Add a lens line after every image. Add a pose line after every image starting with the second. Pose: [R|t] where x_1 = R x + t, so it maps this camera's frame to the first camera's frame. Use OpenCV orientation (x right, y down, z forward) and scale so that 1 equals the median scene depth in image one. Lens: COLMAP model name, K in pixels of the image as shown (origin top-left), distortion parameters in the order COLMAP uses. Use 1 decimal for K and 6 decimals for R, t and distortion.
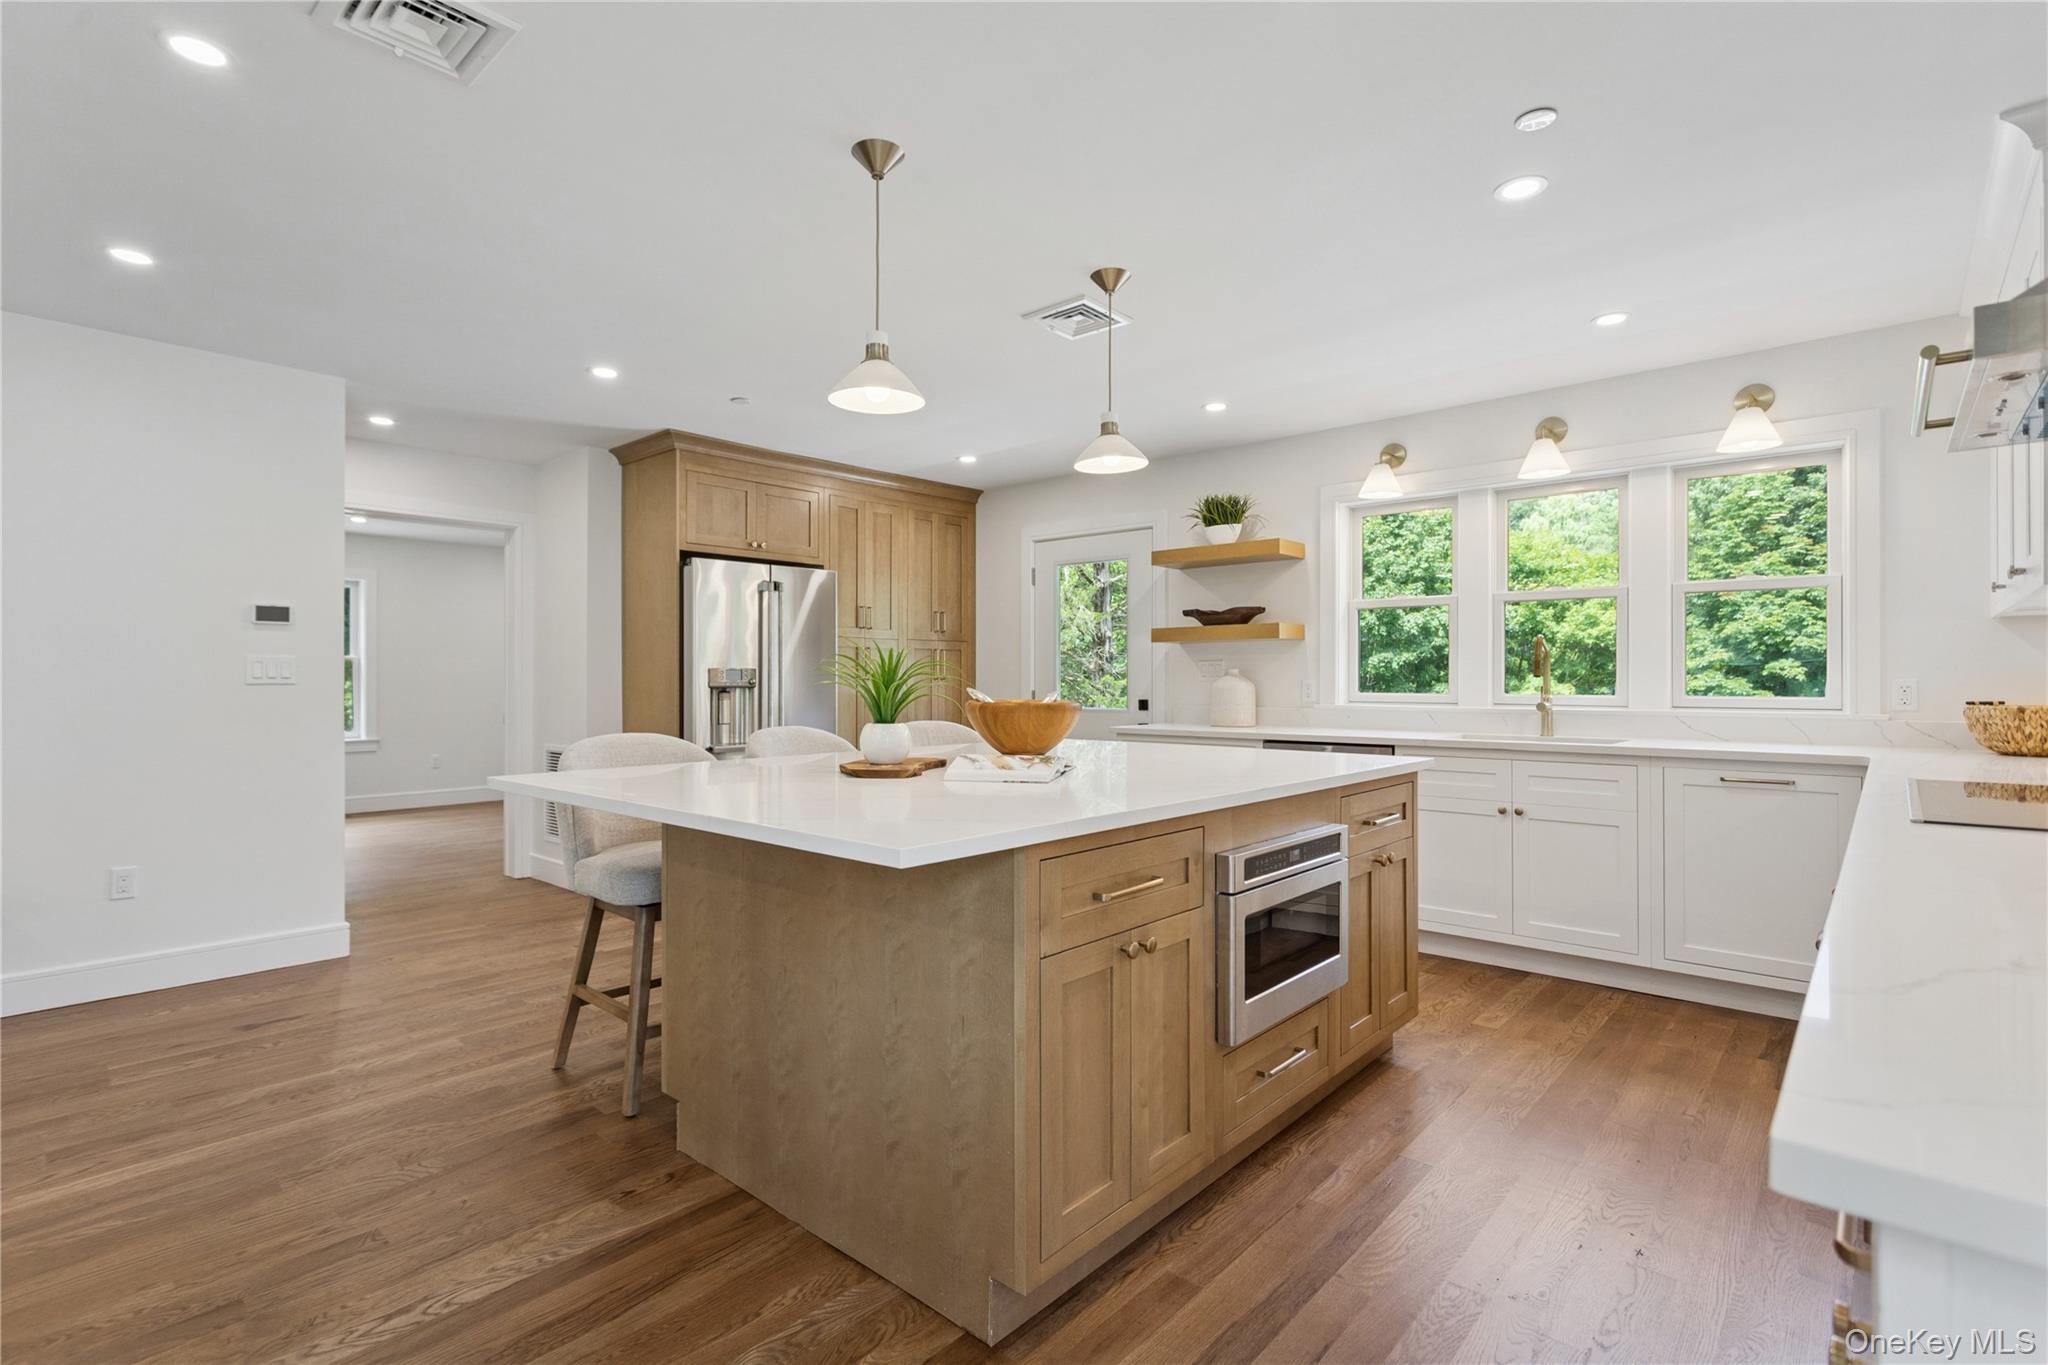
lens RADIAL K [[969.0, 0, 1024.6], [0, 969.0, 674.1], [0, 0, 1]] dist [0.000078, -0.000234]
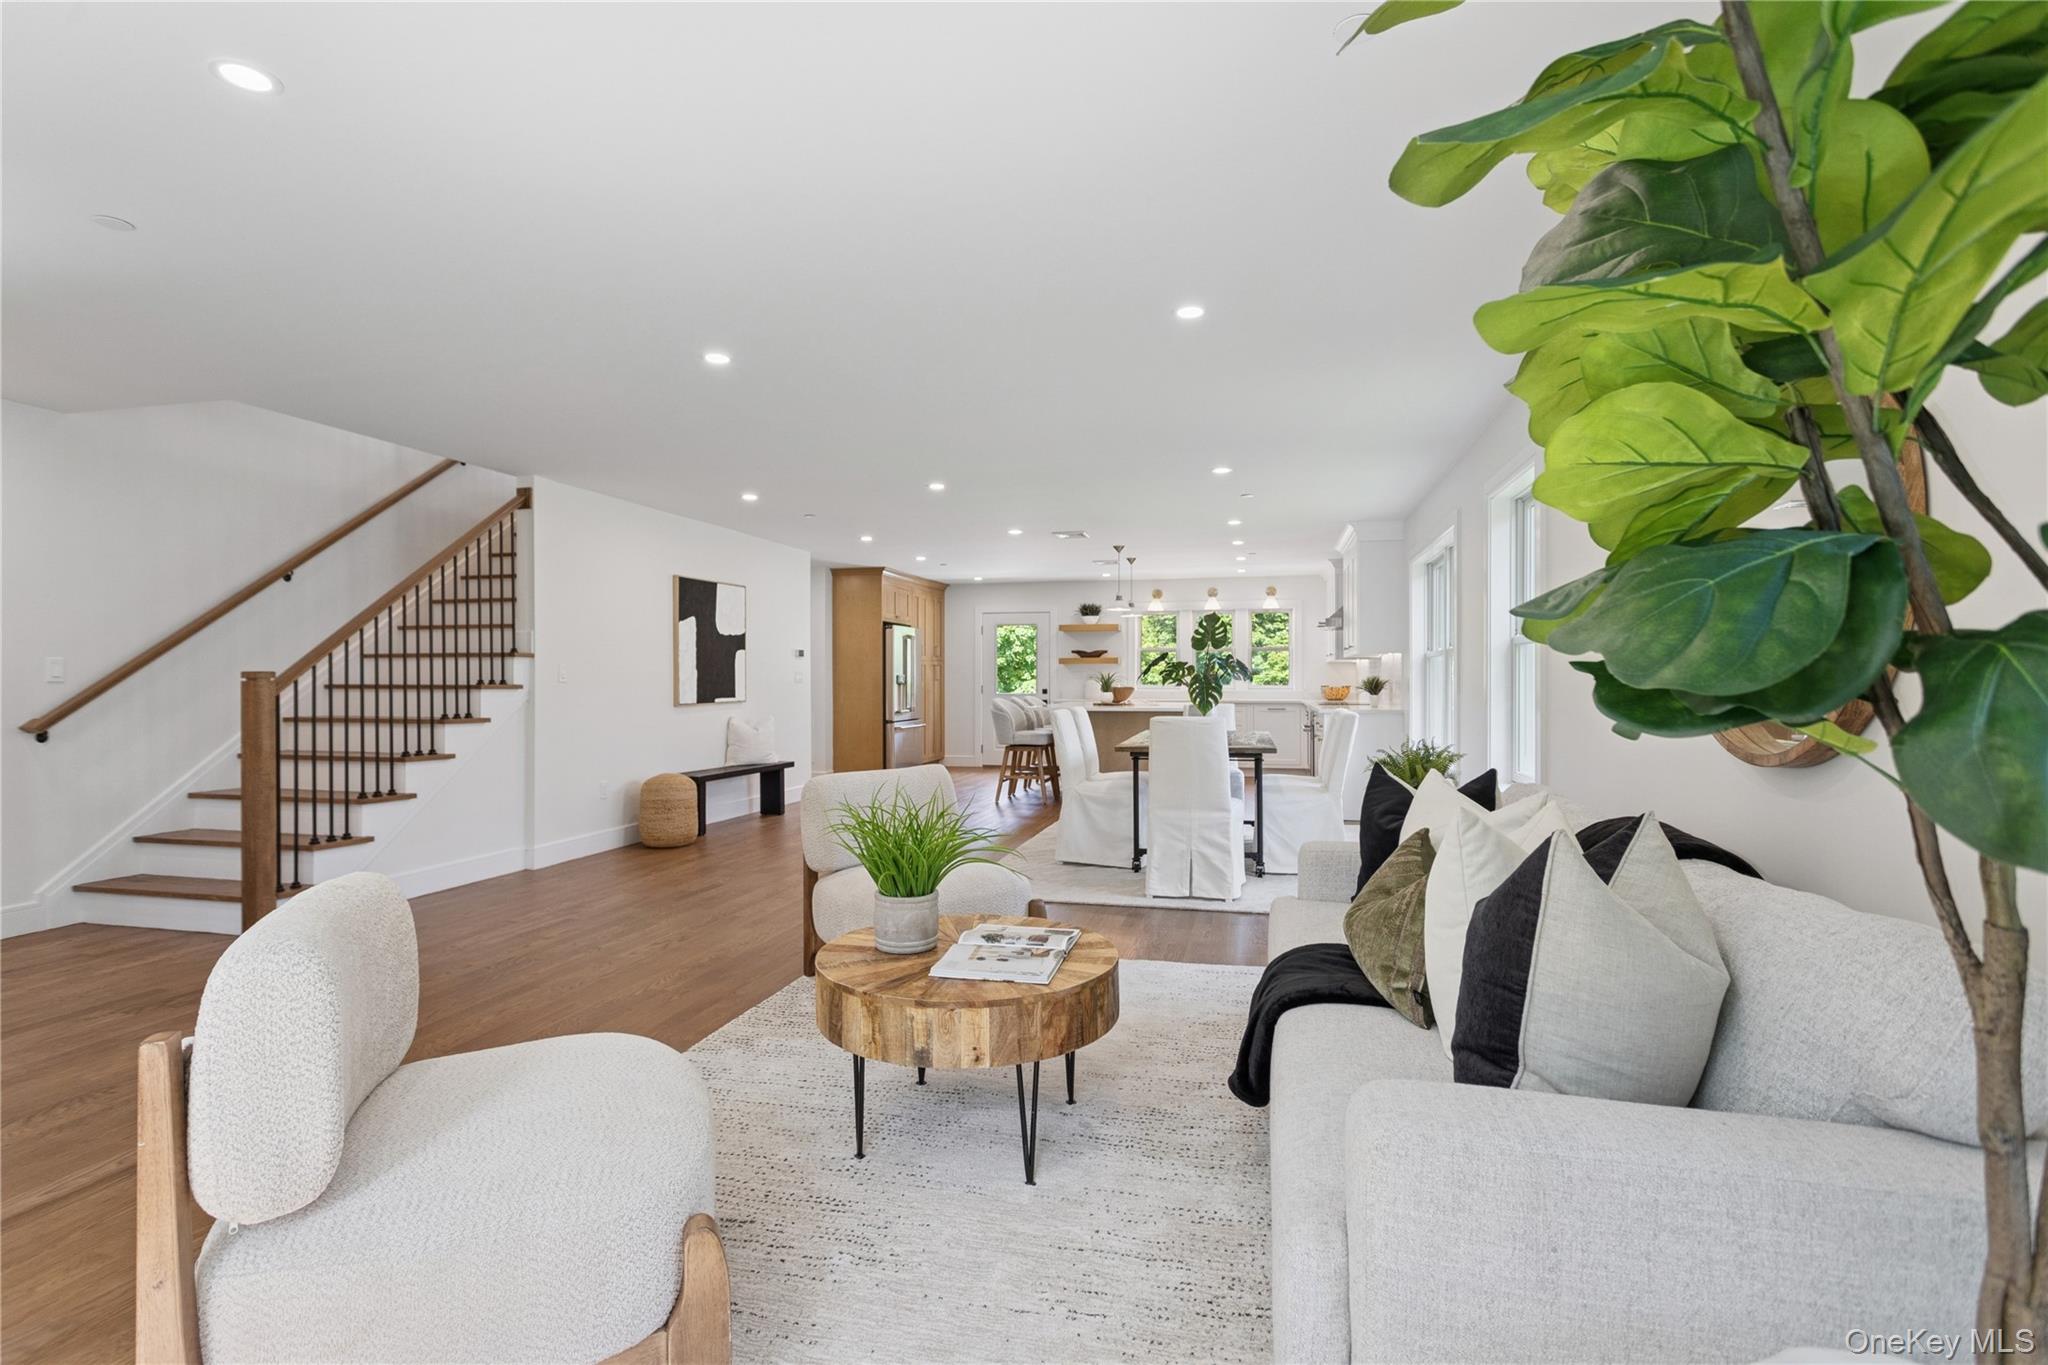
lens RADIAL K [[969.0, 0, 1019.6], [0, 969.0, 685.6], [0, 0, 1]] dist [0.000078, -0.000234]
pose [[0.881060, -0.004001, 0.472987, -0.870501], [-0.001405, 0.999938, 0.011077, -0.005563], [-0.473002, -0.010424, 0.881000, -0.830459]]
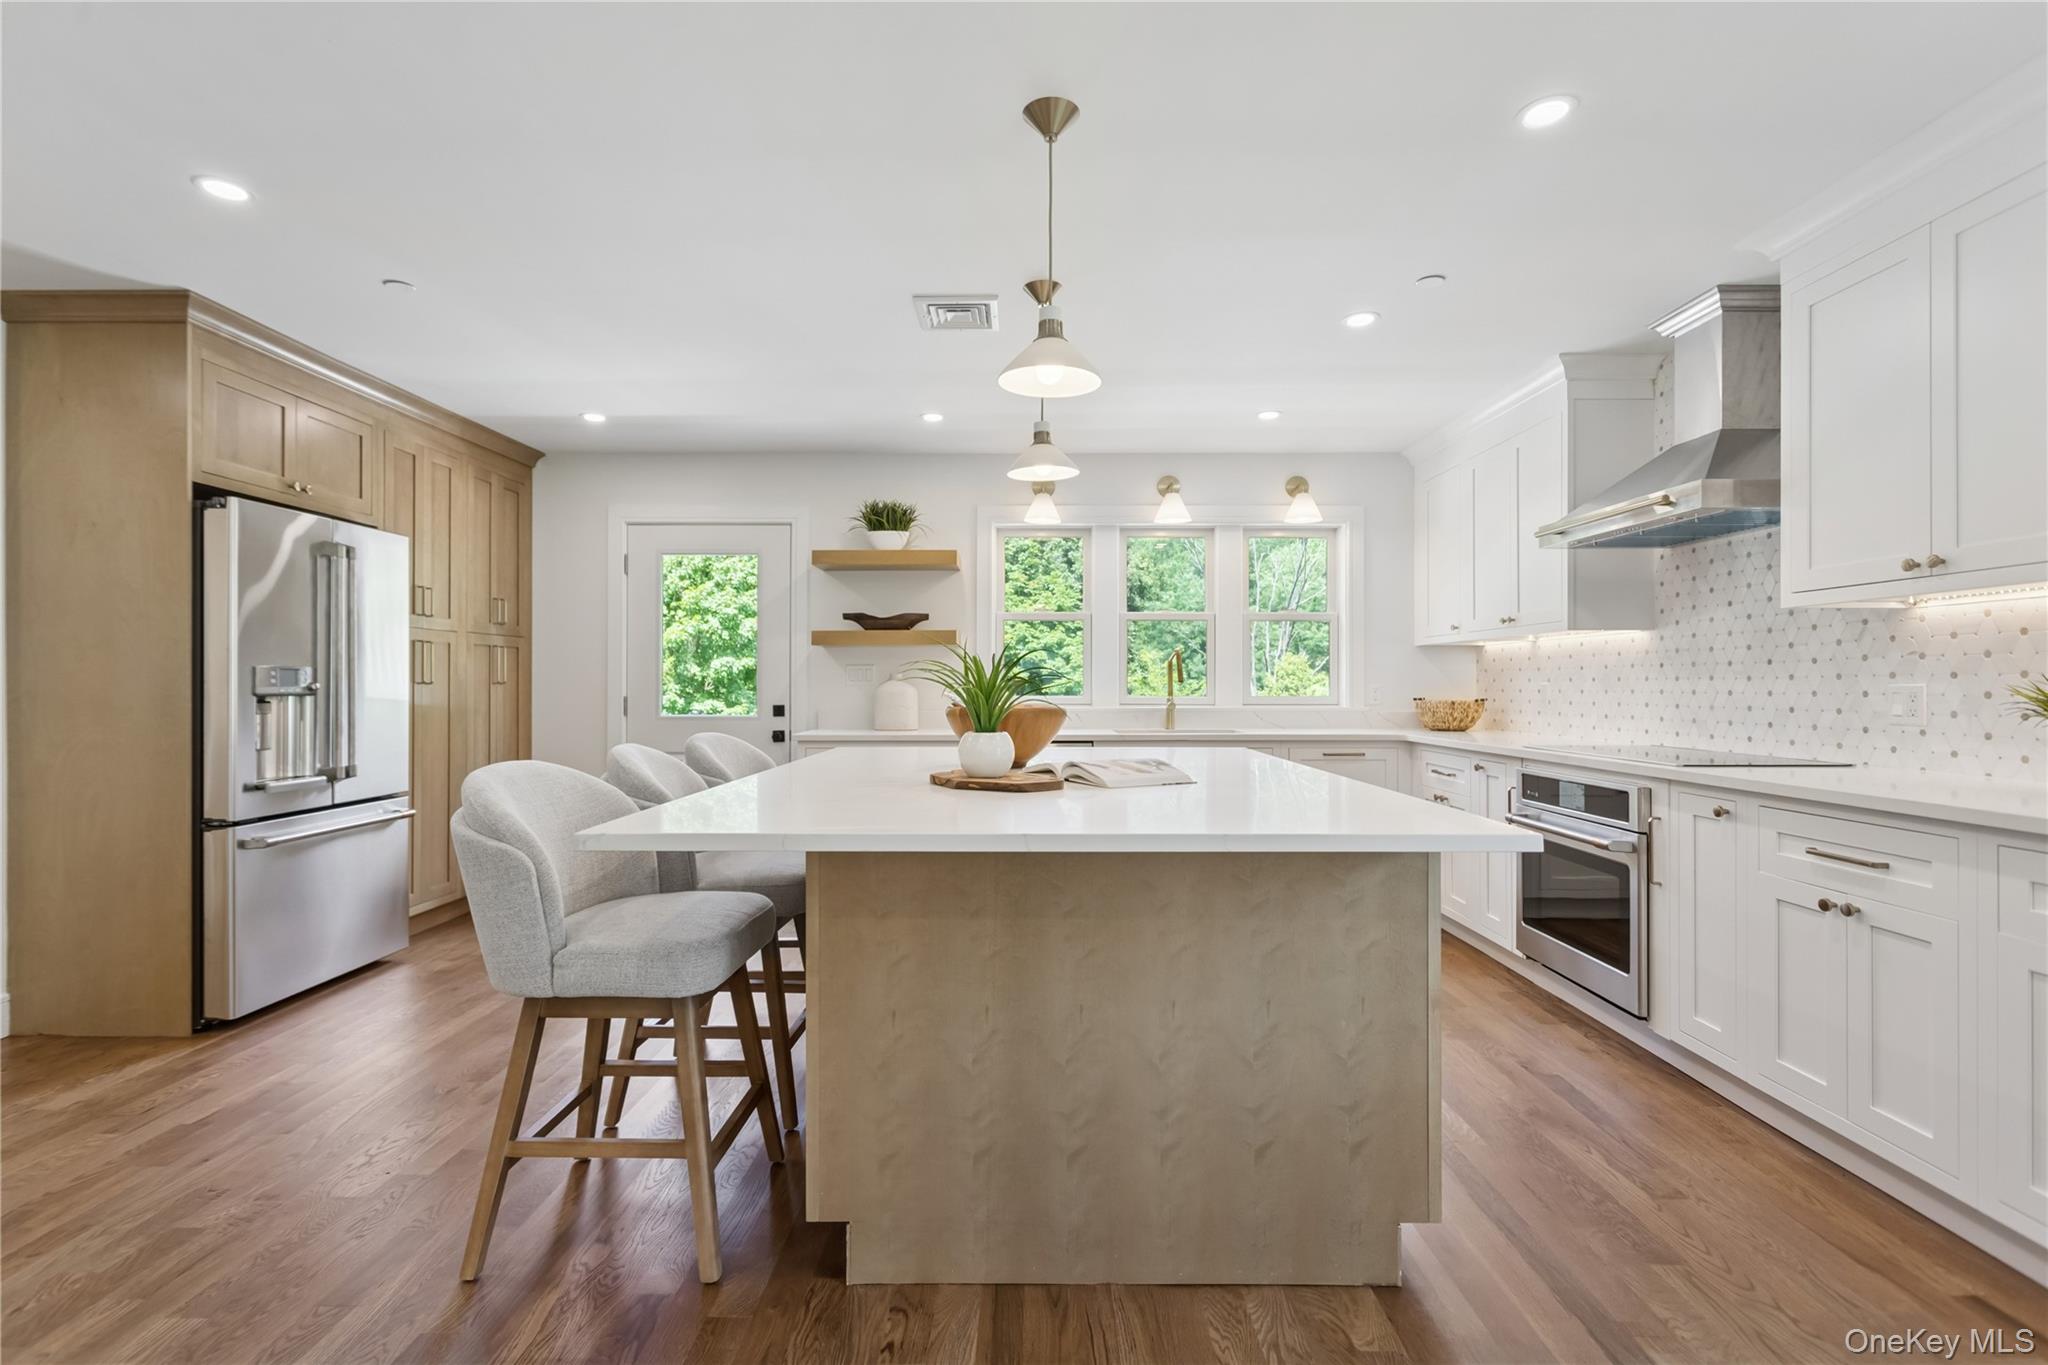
lens RADIAL K [[969.0, 0, 1022.6], [0, 969.0, 678.8], [0, 0, 1]] dist [0.000078, -0.000234]
pose [[0.750336, 0.004225, 0.661043, -0.286002], [-0.004822, 0.999988, -0.000917, 0.000480], [-0.661039, -0.002500, 0.750347, 0.118722]]
